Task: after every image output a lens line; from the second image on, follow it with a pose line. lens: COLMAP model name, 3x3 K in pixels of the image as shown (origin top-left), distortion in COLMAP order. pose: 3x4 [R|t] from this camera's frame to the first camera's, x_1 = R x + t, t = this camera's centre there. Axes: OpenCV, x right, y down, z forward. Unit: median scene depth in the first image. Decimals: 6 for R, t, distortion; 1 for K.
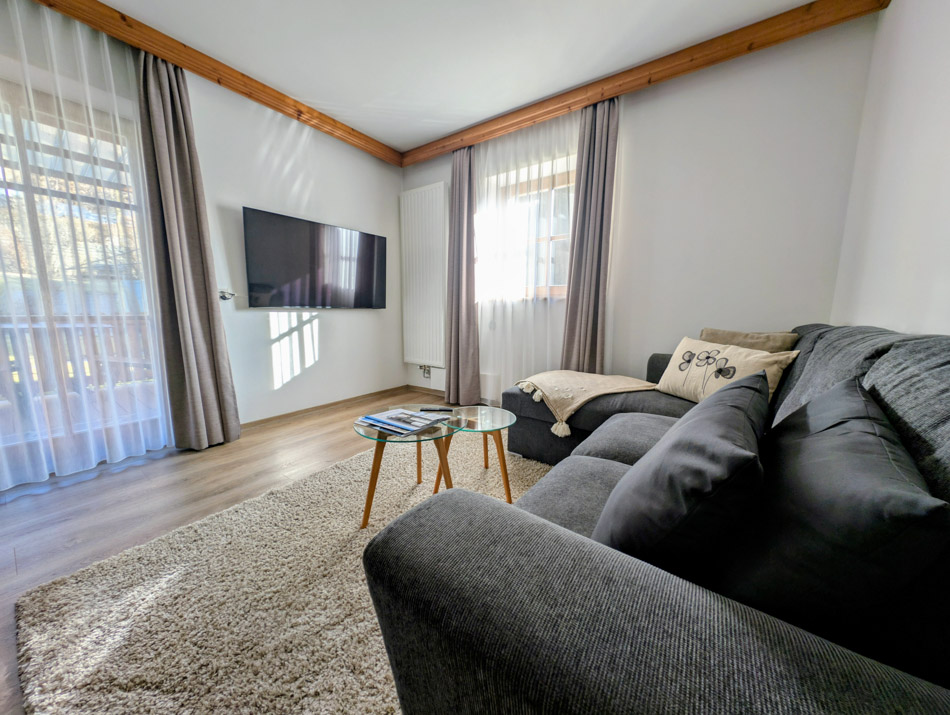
lens RADIAL K [[334.0, 0, 474.8], [0, 334.0, 356.7], [0, 0, 1]] dist [0.000116, -0.000212]
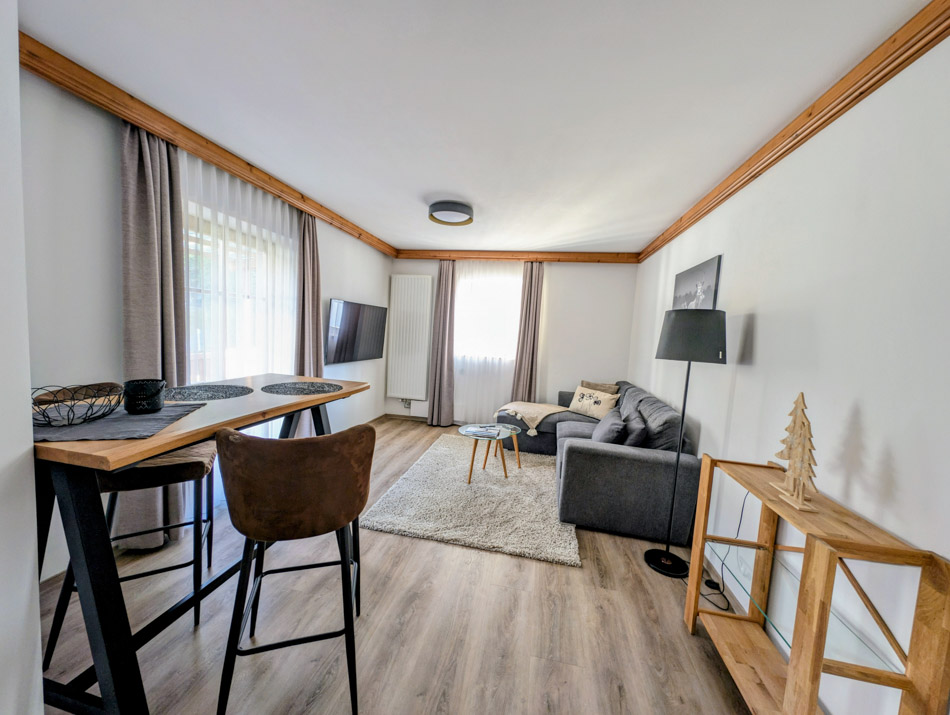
lens RADIAL K [[334.0, 0, 475.9], [0, 334.0, 358.5], [0, 0, 1]] dist [0.000116, -0.000212]
pose [[0.918416, 0.016252, 0.395283, -0.703437], [0.006867, 0.998350, -0.057002, -0.096652], [-0.395557, 0.055066, 0.916789, -0.613689]]
